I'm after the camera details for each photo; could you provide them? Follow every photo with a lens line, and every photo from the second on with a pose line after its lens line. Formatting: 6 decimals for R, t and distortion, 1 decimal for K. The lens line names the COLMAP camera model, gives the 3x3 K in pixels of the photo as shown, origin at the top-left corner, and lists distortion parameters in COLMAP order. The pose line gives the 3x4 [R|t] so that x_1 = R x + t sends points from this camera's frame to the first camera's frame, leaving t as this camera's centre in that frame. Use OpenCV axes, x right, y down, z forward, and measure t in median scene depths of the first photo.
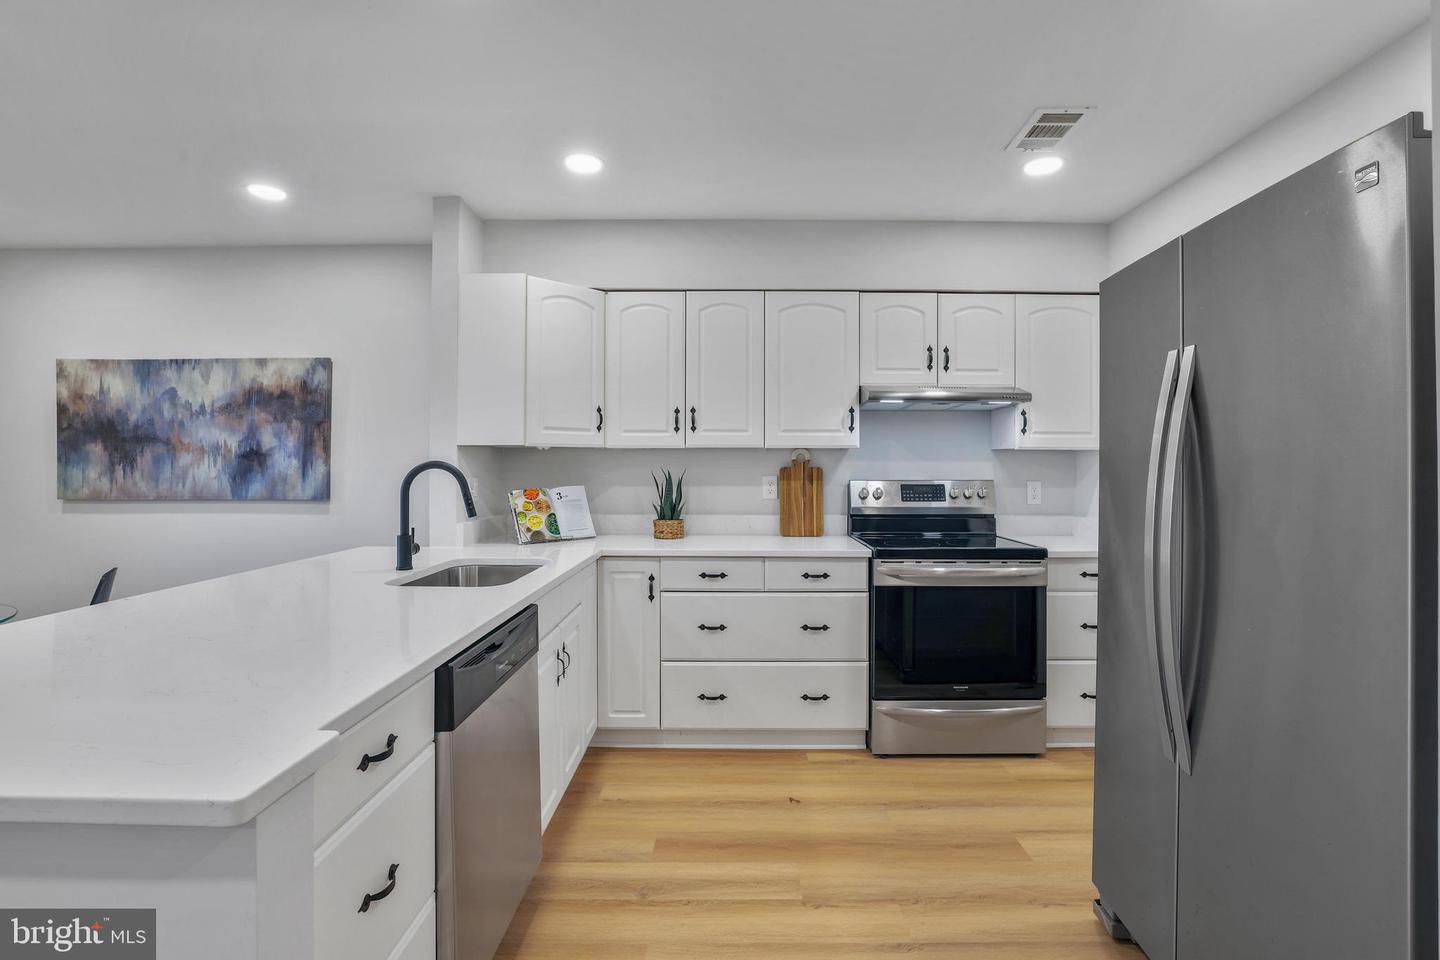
lens RADIAL K [[668.3, 0, 738.3], [0, 668.3, 458.5], [0, 0, 1]] dist [-0.057226, 0.021047]
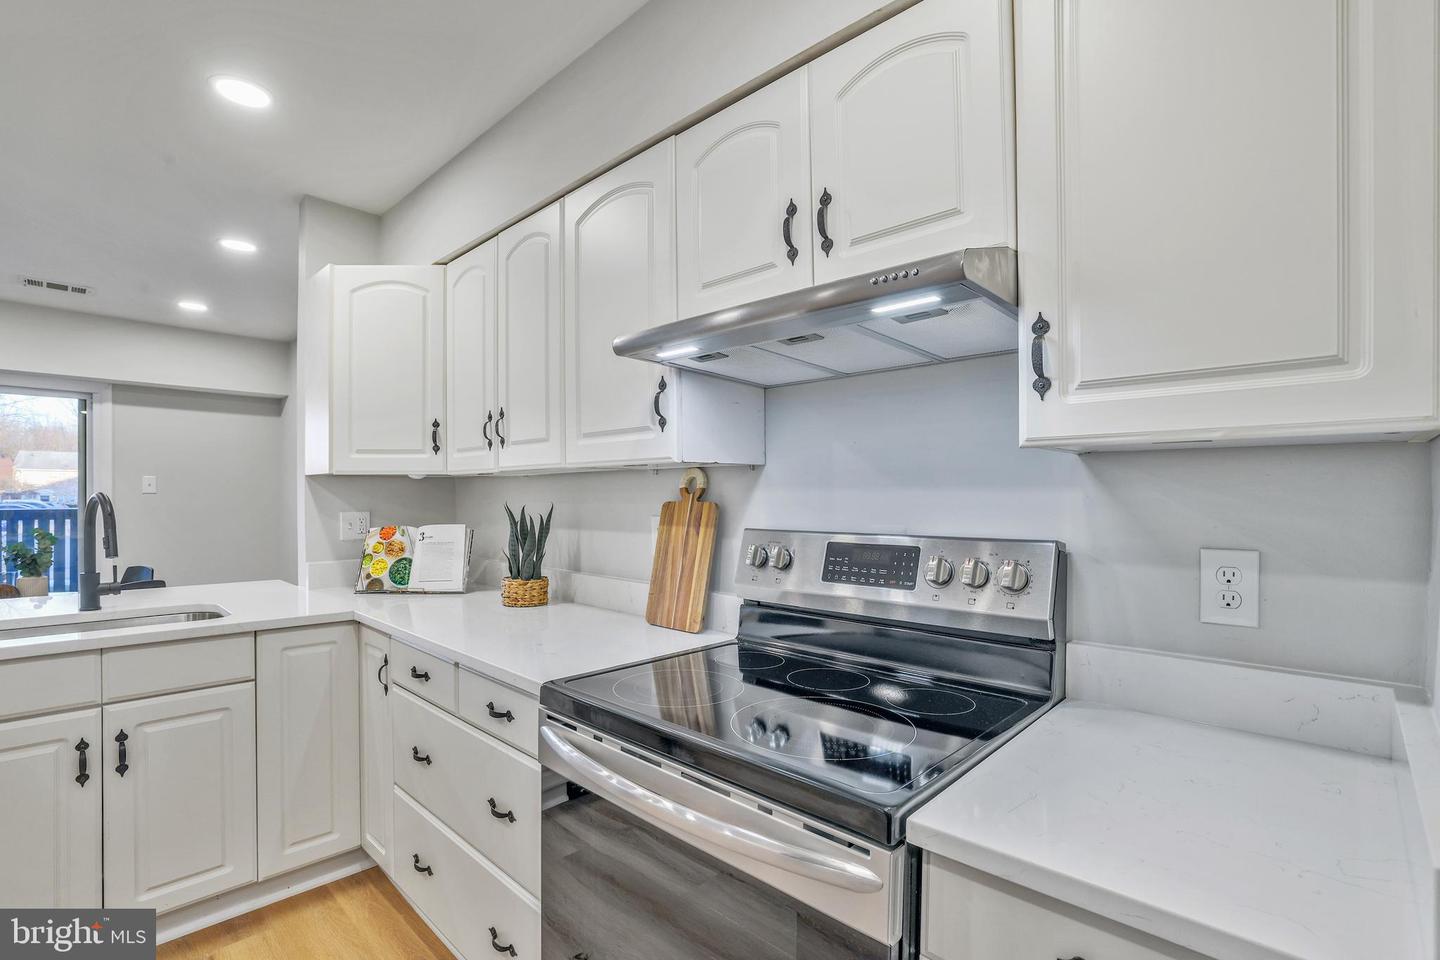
lens RADIAL K [[668.3, 0, 708.4], [0, 668.3, 501.5], [0, 0, 1]] dist [-0.057226, 0.021047]
pose [[0.715740, 0.004403, -0.698353, 0.529367], [0.007405, 0.999876, 0.013893, 0.005954], [0.698328, -0.015115, 0.715618, 0.674629]]
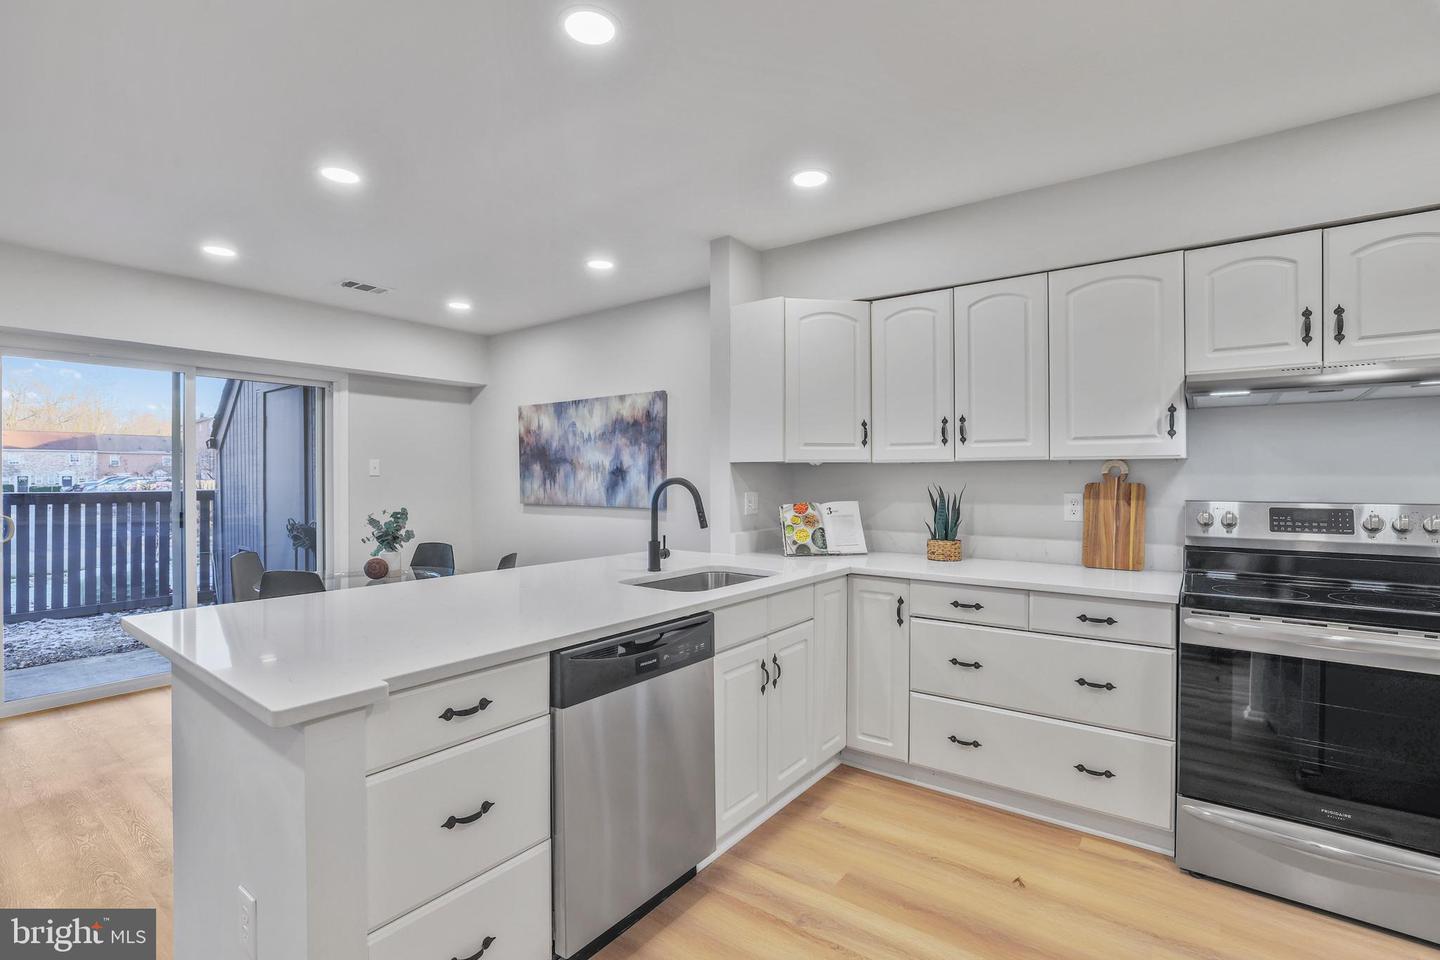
lens RADIAL K [[668.3, 0, 708.8], [0, 668.3, 476.1], [0, 0, 1]] dist [-0.057226, 0.021047]
pose [[0.790379, -0.002385, -0.612614, 0.207528], [0.008446, 0.999940, 0.007003, -0.005141], [0.612560, -0.010710, 0.790351, 0.087948]]
